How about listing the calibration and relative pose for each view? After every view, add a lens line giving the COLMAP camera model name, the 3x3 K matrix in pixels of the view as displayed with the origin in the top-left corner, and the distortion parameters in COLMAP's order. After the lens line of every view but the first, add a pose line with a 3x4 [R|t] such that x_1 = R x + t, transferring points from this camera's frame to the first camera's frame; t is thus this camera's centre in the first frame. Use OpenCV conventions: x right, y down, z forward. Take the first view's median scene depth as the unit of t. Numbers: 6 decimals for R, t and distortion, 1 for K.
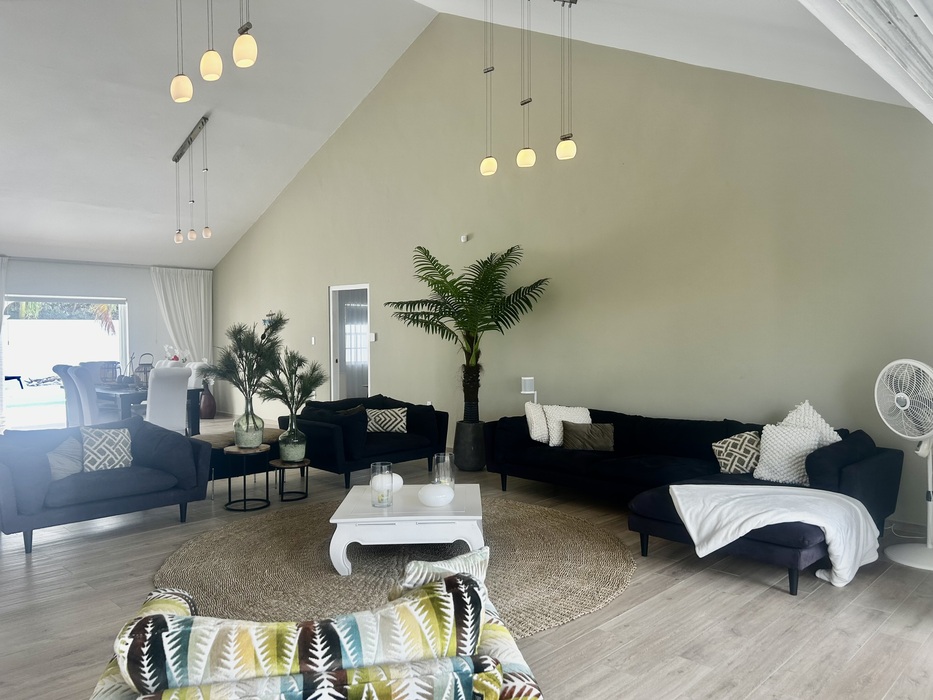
lens RADIAL K [[713.9, 0, 466.5], [0, 713.9, 350.0], [0, 0, 1]] dist [0.075543, -0.068232]
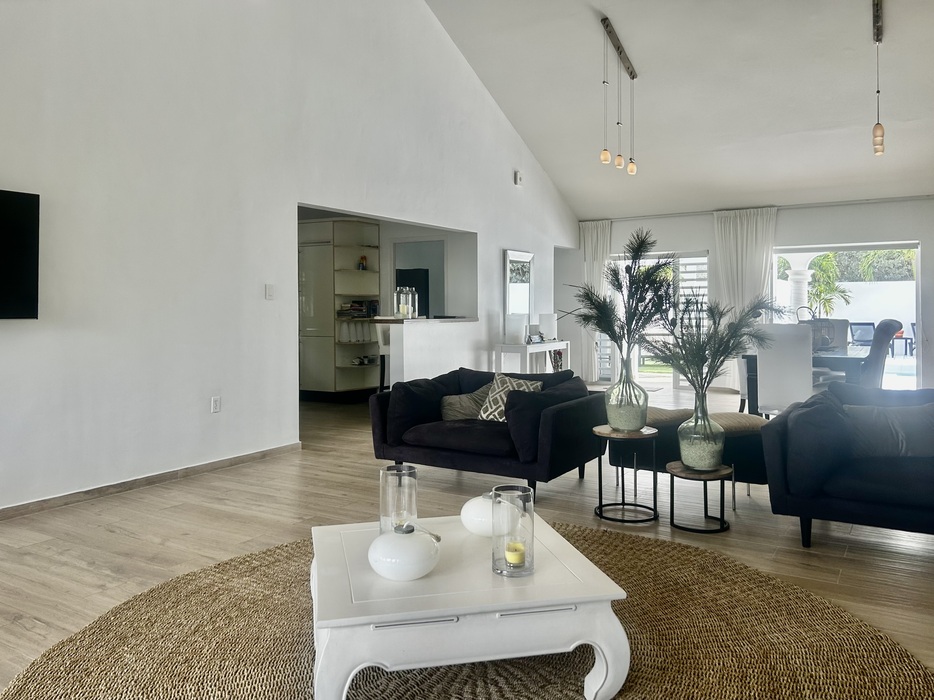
lens RADIAL K [[714.7, 0, 467.0], [0, 714.7, 350.0], [0, 0, 1]] dist [0.075543, -0.068232]
pose [[0.226021, 0.058747, -0.972349, 0.175006], [-0.026660, 0.998179, 0.054111, 0.014034], [0.973757, 0.013693, 0.227176, 0.372145]]
